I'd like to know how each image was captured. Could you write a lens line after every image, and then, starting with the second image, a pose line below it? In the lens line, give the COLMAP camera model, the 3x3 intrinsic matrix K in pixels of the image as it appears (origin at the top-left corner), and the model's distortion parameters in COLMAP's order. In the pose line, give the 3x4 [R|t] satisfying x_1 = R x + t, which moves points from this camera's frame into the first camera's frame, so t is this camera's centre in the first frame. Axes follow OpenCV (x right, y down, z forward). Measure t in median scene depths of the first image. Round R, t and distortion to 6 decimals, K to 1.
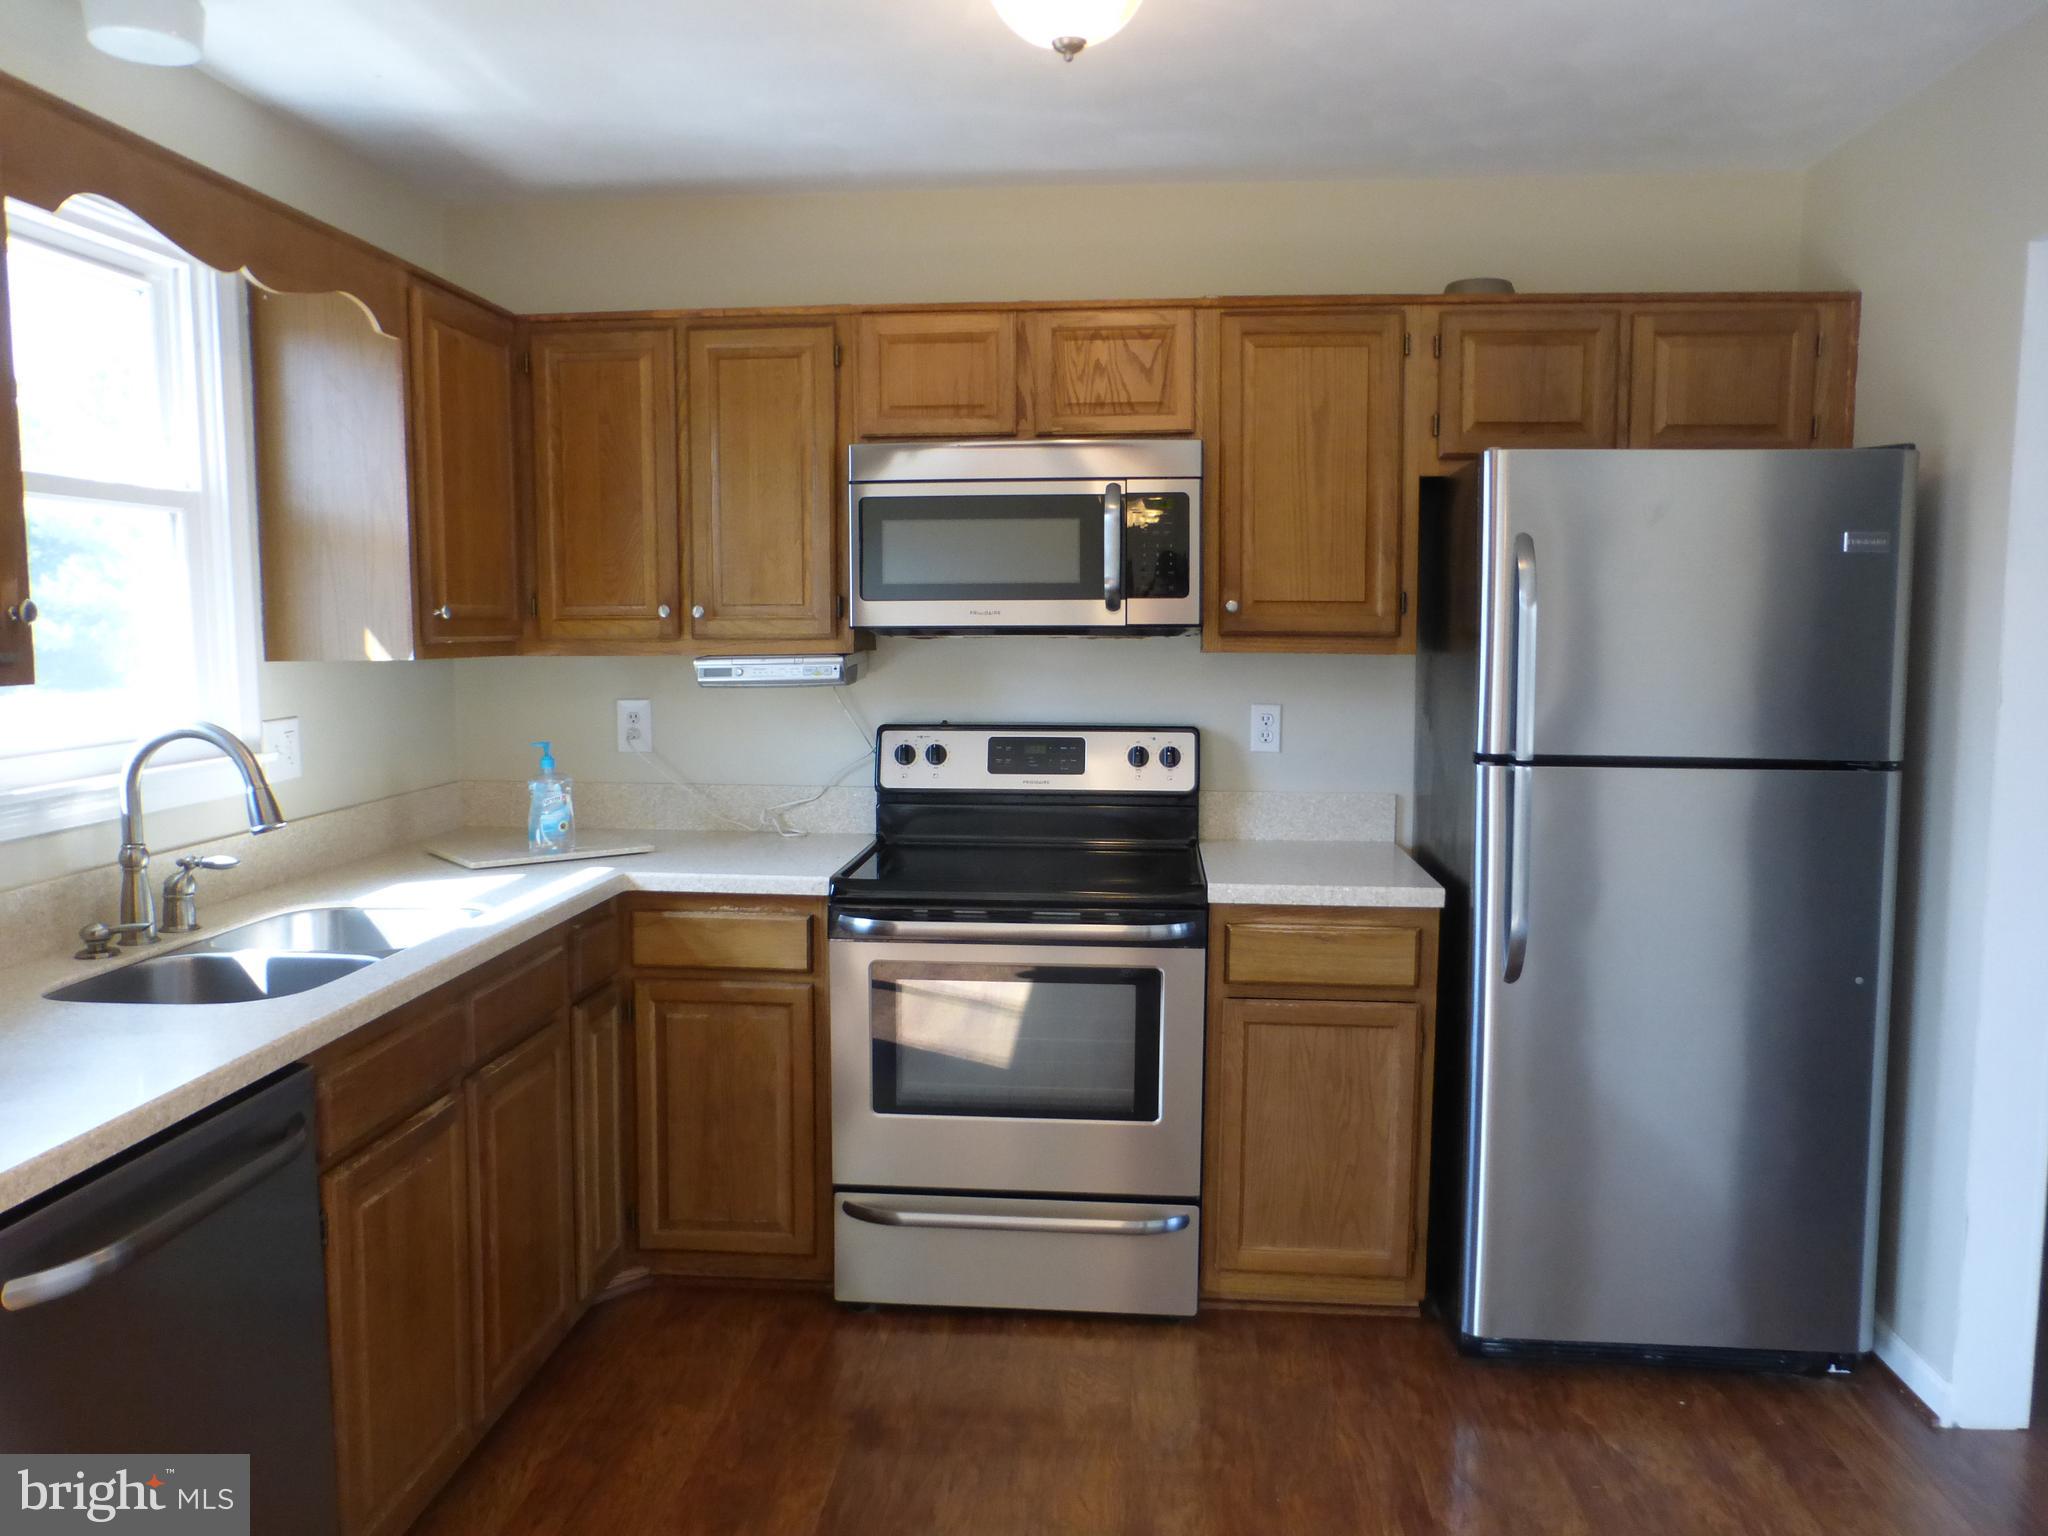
lens RADIAL K [[1570.3, 0, 1043.5], [0, 1570.3, 771.3], [0, 0, 1]] dist [-0.047134, 0.080233]
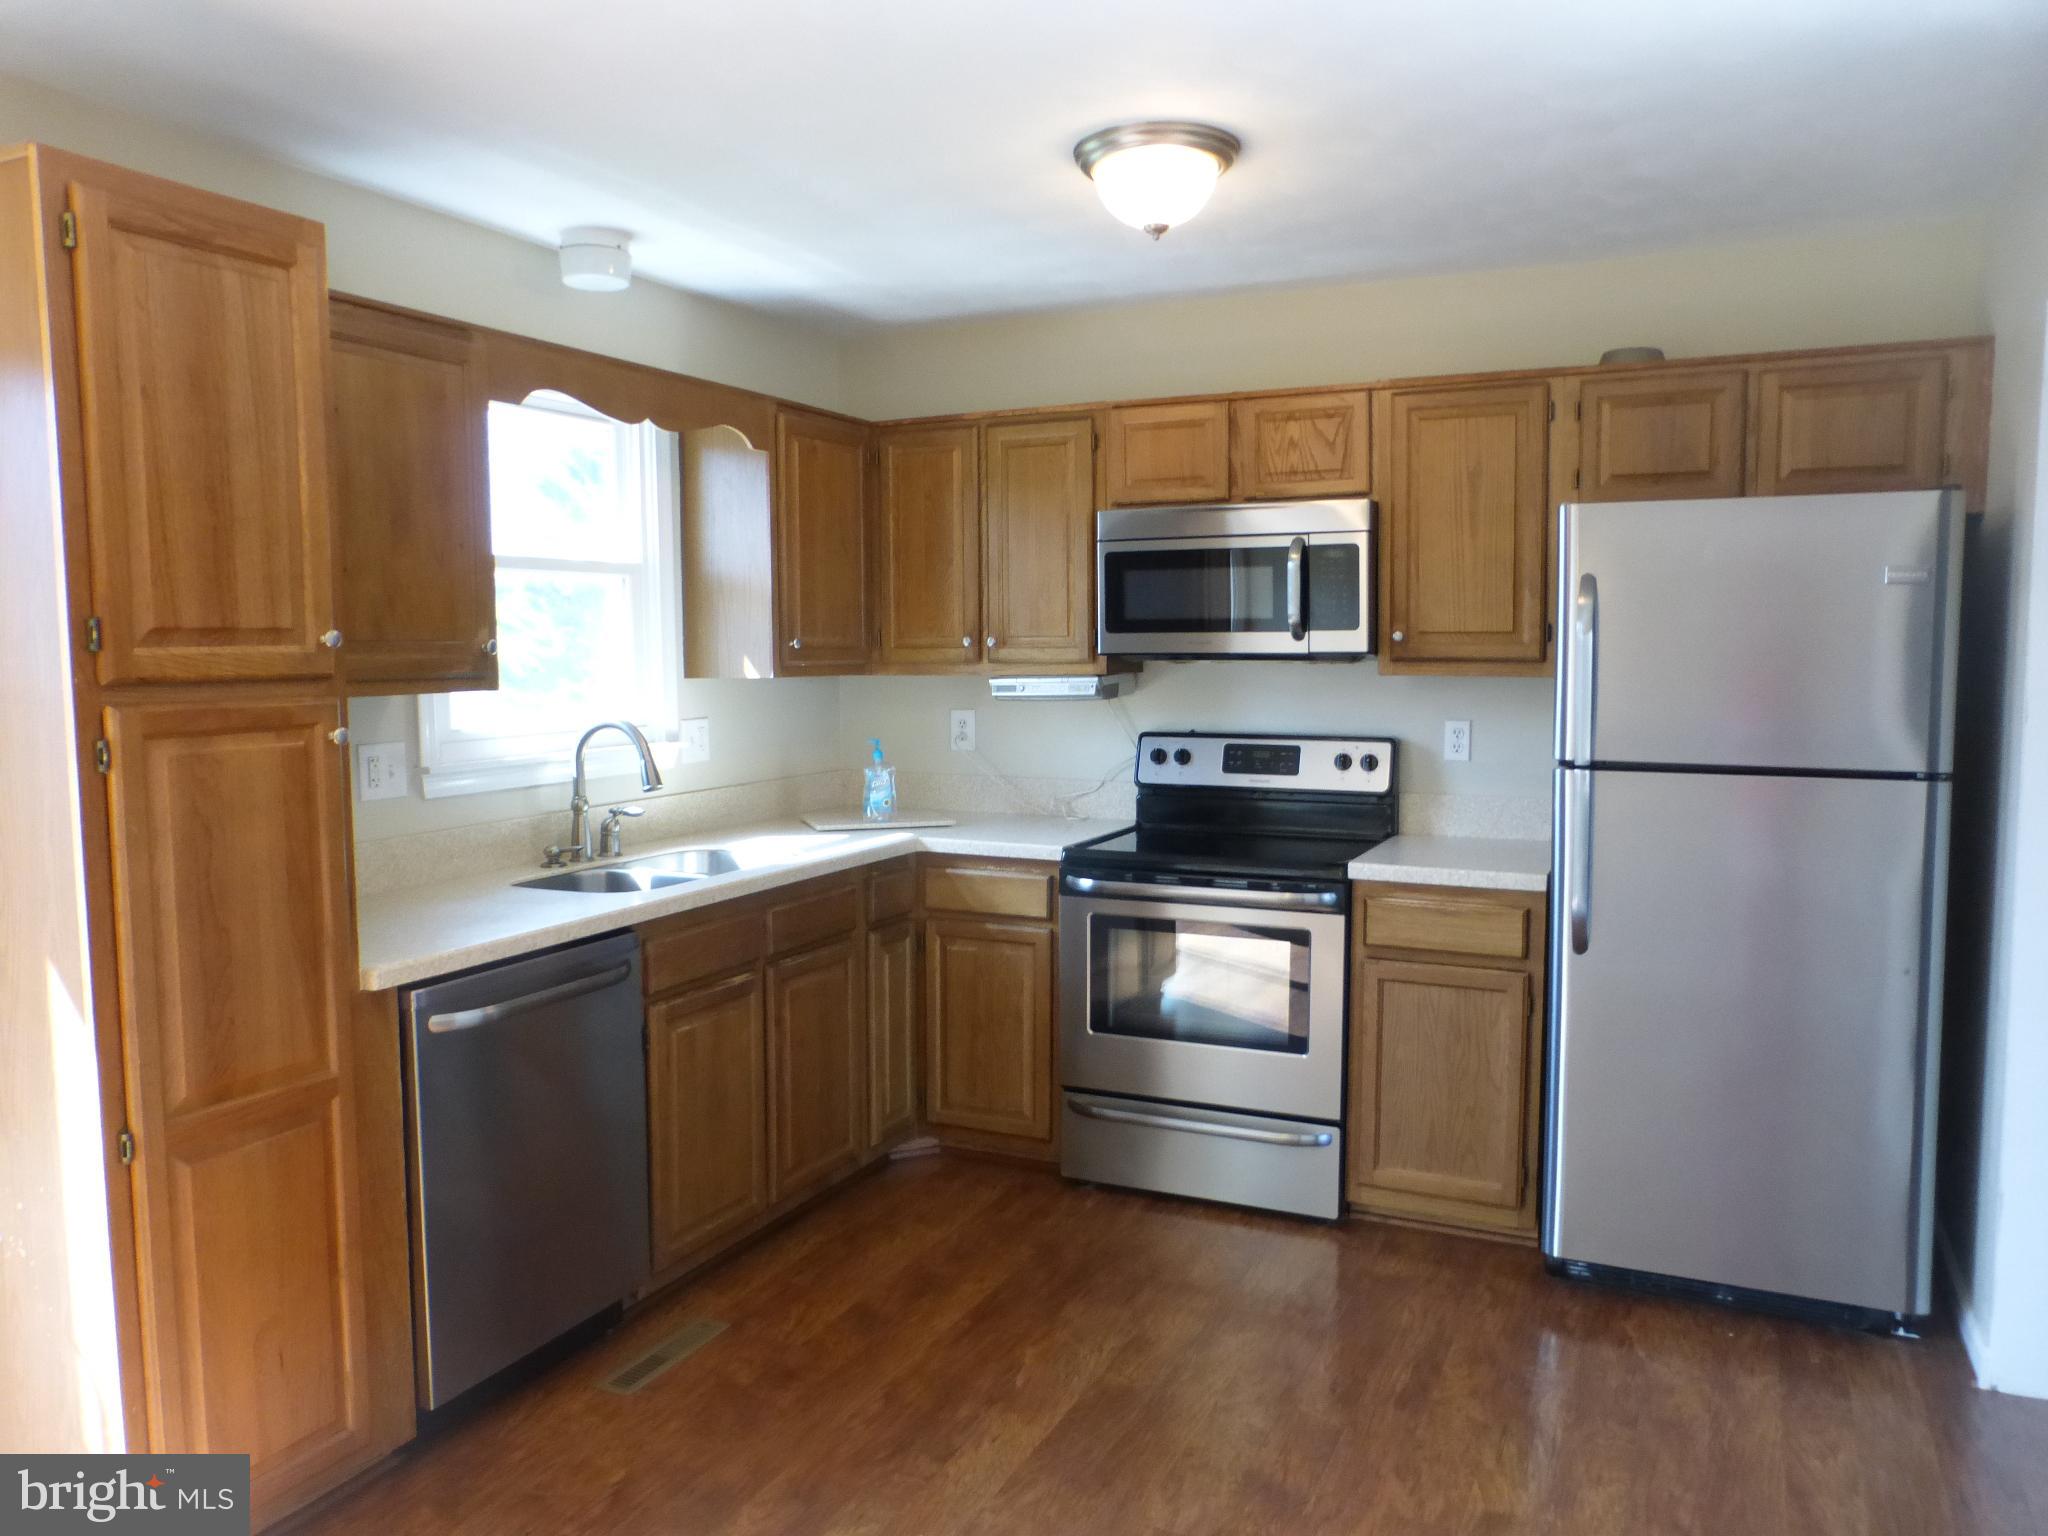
lens RADIAL K [[1521.1, 0, 1020.7], [0, 1521.1, 772.8], [0, 0, 1]] dist [-0.016240, 0.040386]
pose [[0.939860, 0.024847, -0.340654, 0.258126], [-0.029237, 0.999542, -0.007758, 0.017466], [0.340305, 0.017251, 0.940157, -0.198412]]
